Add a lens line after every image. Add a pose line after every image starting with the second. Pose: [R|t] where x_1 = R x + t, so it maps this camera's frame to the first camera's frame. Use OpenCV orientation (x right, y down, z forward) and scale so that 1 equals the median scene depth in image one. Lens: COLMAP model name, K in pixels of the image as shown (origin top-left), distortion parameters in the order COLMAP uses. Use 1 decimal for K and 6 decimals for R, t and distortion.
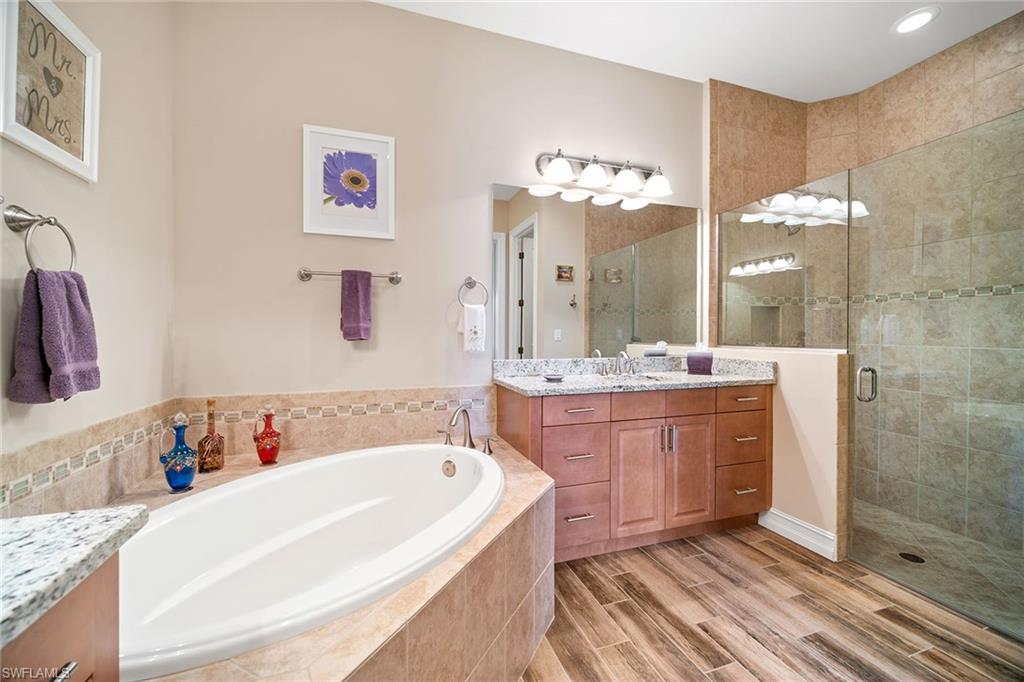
lens RADIAL K [[404.4, 0, 512.3], [0, 404.4, 337.9], [0, 0, 1]] dist [-0.001616, 0.000565]
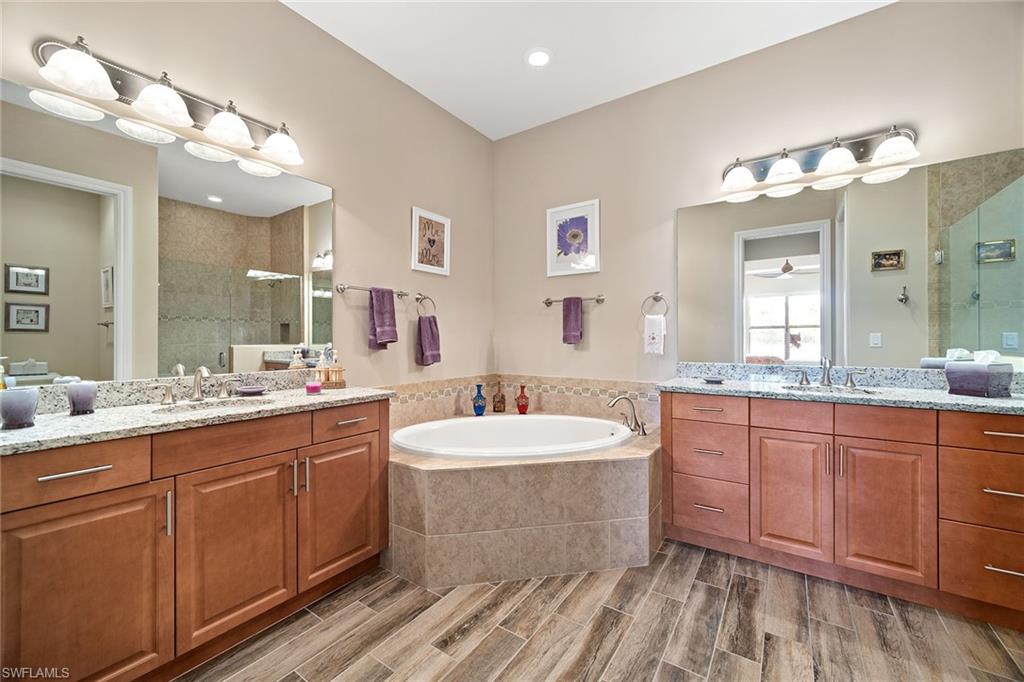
lens RADIAL K [[404.4, 0, 520.2], [0, 404.4, 340.7], [0, 0, 1]] dist [-0.001616, 0.000565]
pose [[0.611031, -0.000170, -0.791606, 0.694836], [-0.004520, 0.999983, -0.003704, 0.000712], [0.791594, 0.005841, 0.611020, -0.068070]]
